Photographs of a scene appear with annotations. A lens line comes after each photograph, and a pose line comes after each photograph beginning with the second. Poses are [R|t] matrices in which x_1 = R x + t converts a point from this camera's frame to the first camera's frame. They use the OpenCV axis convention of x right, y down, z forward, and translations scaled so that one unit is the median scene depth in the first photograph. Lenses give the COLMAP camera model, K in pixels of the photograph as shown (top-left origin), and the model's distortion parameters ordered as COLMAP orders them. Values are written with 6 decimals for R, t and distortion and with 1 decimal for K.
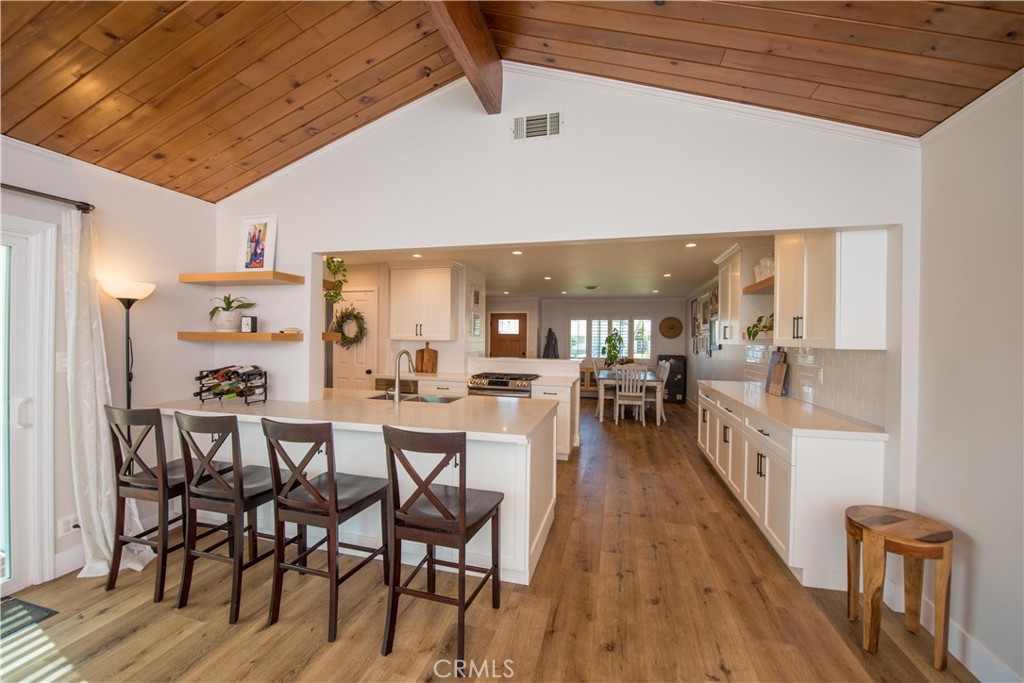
lens RADIAL K [[413.4, 0, 506.8], [0, 413.4, 339.8], [0, 0, 1]] dist [-0.016872, -0.000079]
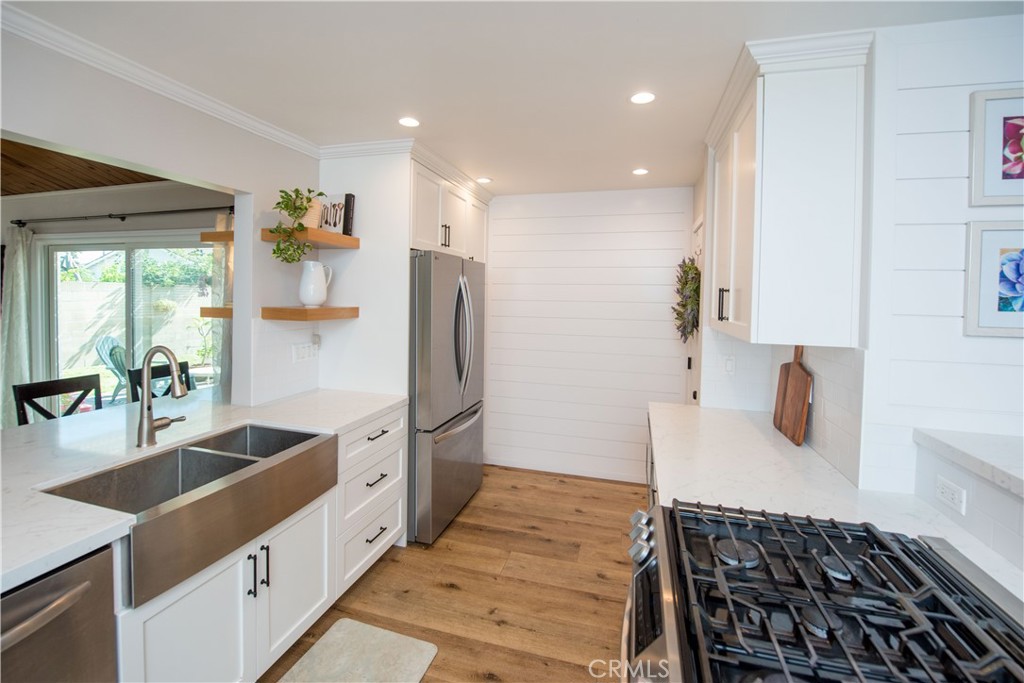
lens RADIAL K [[431.3, 0, 516.1], [0, 431.3, 305.1], [0, 0, 1]] dist [-0.013767, -0.005491]
pose [[-0.000297, 0.007566, -0.999971, 0.167241], [-0.024185, 0.999679, 0.007571, -0.024689], [0.999707, 0.024186, -0.000114, 0.940790]]
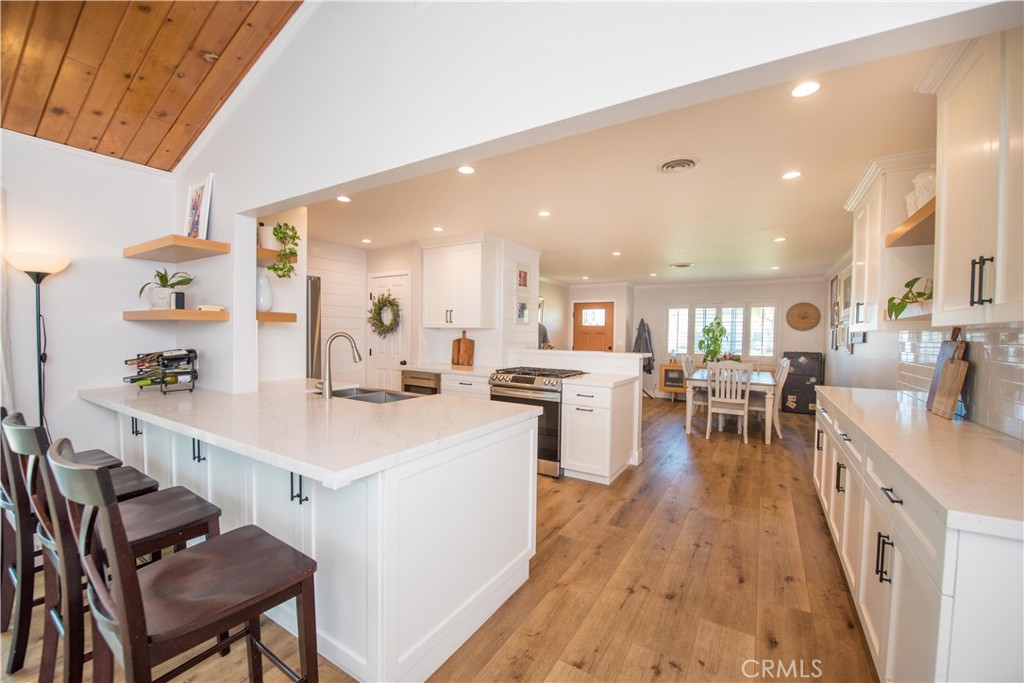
lens RADIAL K [[407.6, 0, 514.0], [0, 407.6, 344.9], [0, 0, 1]] dist [-0.015217, -0.004628]
pose [[0.958997, 0.010072, -0.283236, 0.186945], [-0.004357, 0.999774, 0.020799, 0.020502], [0.283382, -0.018712, 0.958825, 0.238054]]
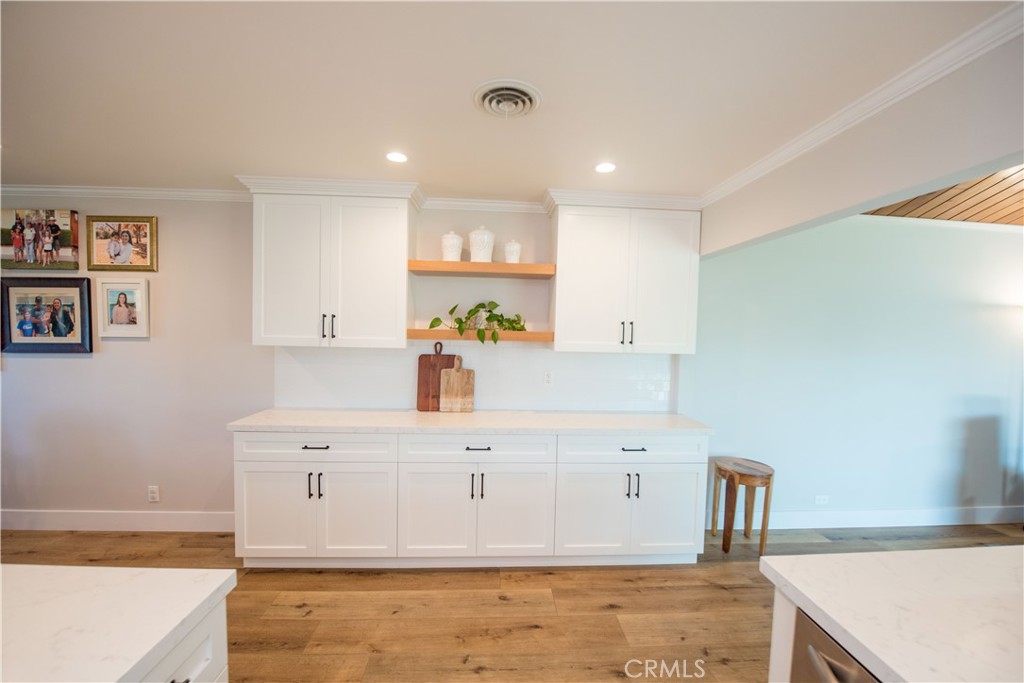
lens RADIAL K [[411.1, 0, 516.3], [0, 411.1, 344.3], [0, 0, 1]] dist [-0.014491, -0.003584]
pose [[-0.317704, -0.055730, 0.946551, -0.077963], [-0.025065, 0.998416, 0.050371, -0.025690], [-0.947858, -0.007722, -0.318598, 0.895358]]
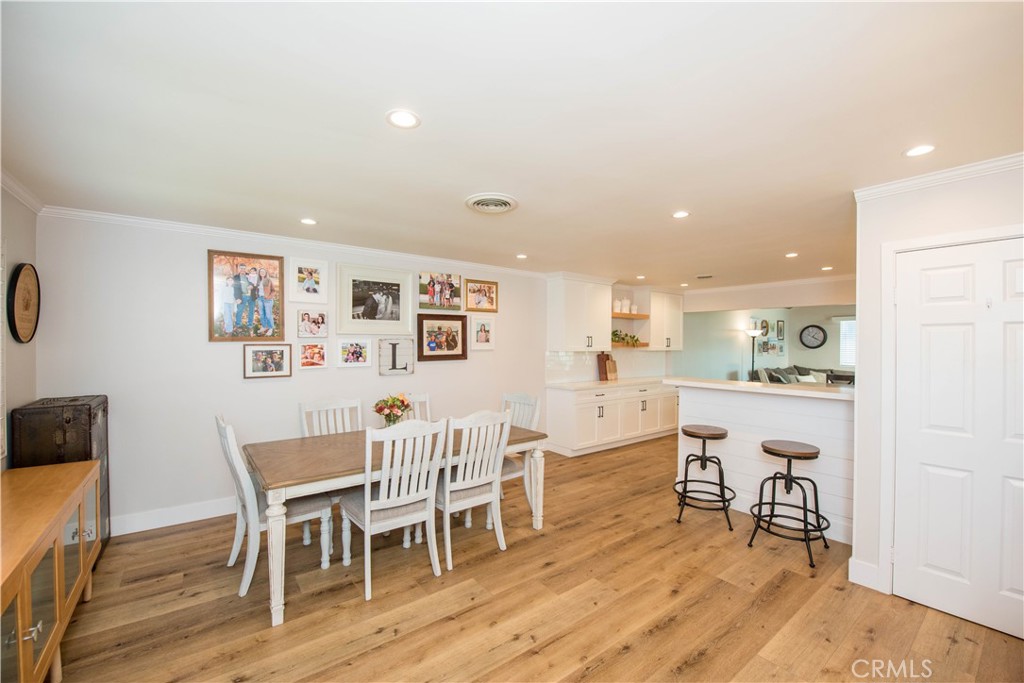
lens RADIAL K [[416.9, 0, 514.3], [0, 416.9, 343.1], [0, 0, 1]] dist [-0.012268, -0.005094]
pose [[-0.794318, -0.017507, 0.607250, -0.044235], [-0.014945, 0.999845, 0.009276, -0.019873], [-0.607319, -0.001707, -0.794457, 2.037400]]
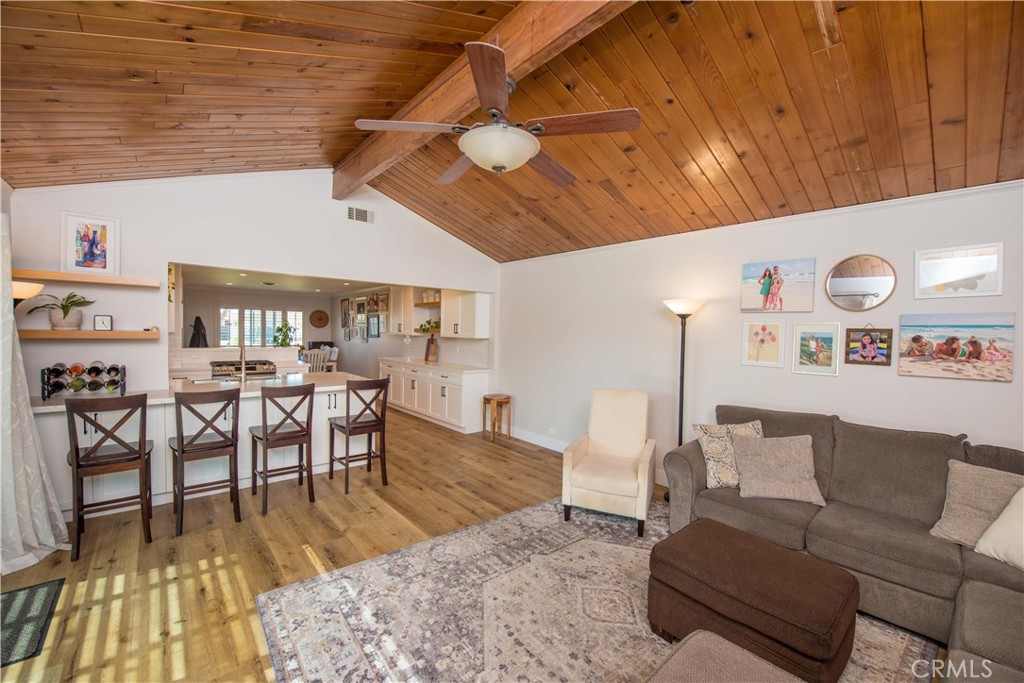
lens RADIAL K [[407.6, 0, 514.0], [0, 407.6, 344.9], [0, 0, 1]] dist [-0.015217, -0.004628]
pose [[0.557777, -0.029375, 0.829471, -0.554766], [-0.011357, 0.999010, 0.043016, -0.022802], [-0.829913, -0.033413, 0.556891, -0.290885]]
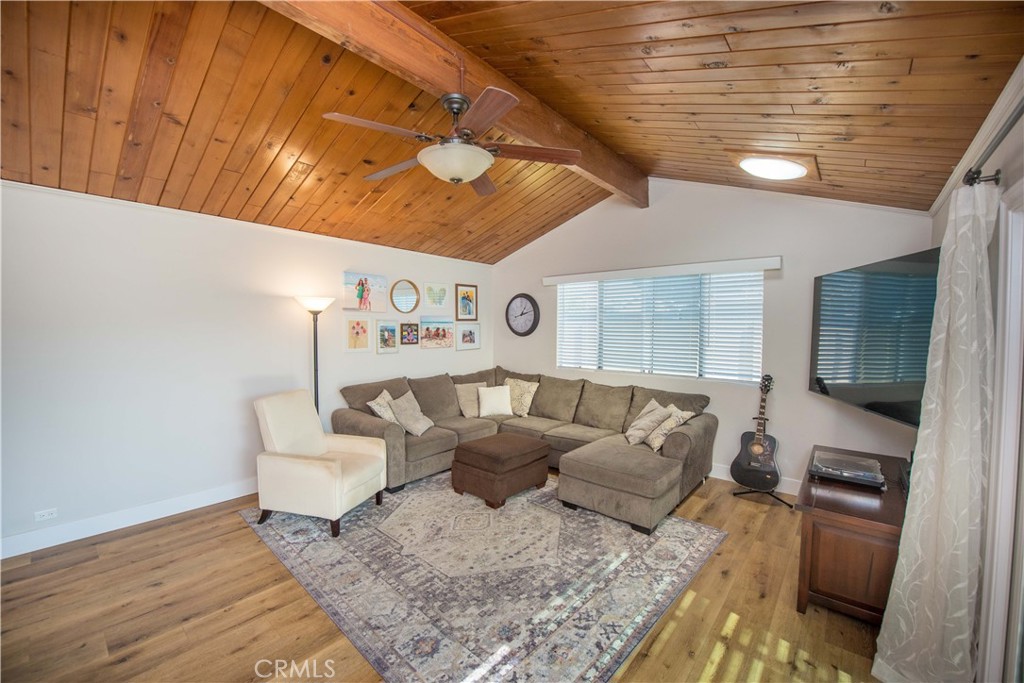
lens RADIAL K [[407.6, 0, 514.0], [0, 407.6, 344.9], [0, 0, 1]] dist [-0.015217, -0.004628]
pose [[-0.905407, -0.033920, 0.423188, -0.453167], [-0.013057, 0.998556, 0.052103, -0.030406], [-0.424345, 0.041648, -0.904542, 0.424576]]
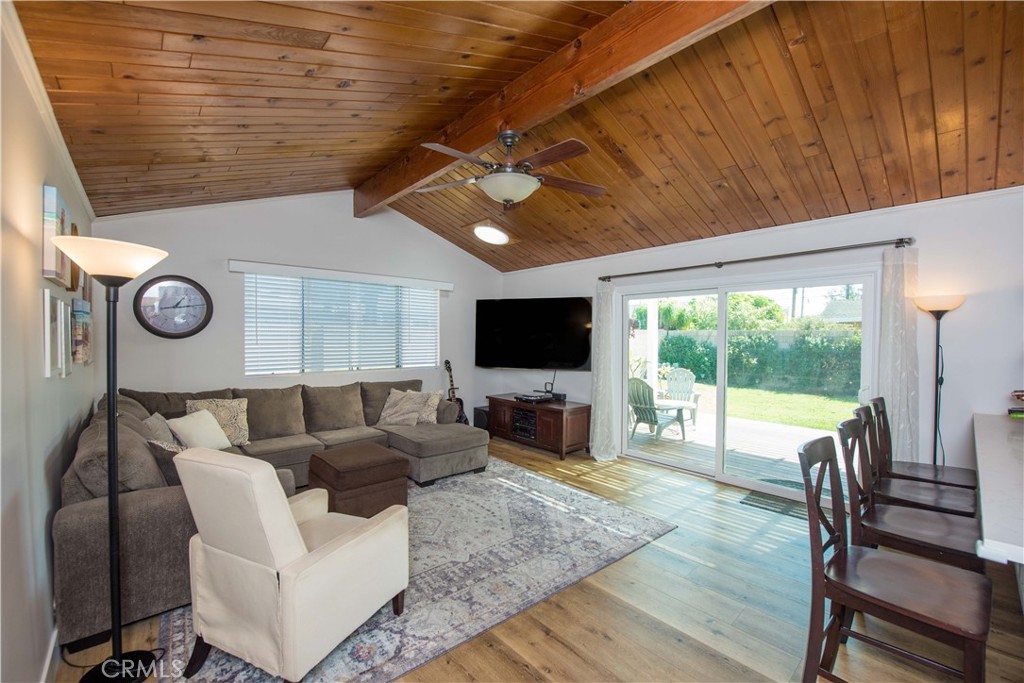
lens RADIAL K [[416.9, 0, 514.3], [0, 416.9, 343.1], [0, 0, 1]] dist [-0.012268, -0.005094]
pose [[-0.547564, 0.002232, -0.836761, 0.342613], [-0.014752, 0.999815, 0.012320, -0.004877], [0.836634, 0.019090, -0.547430, 0.340693]]
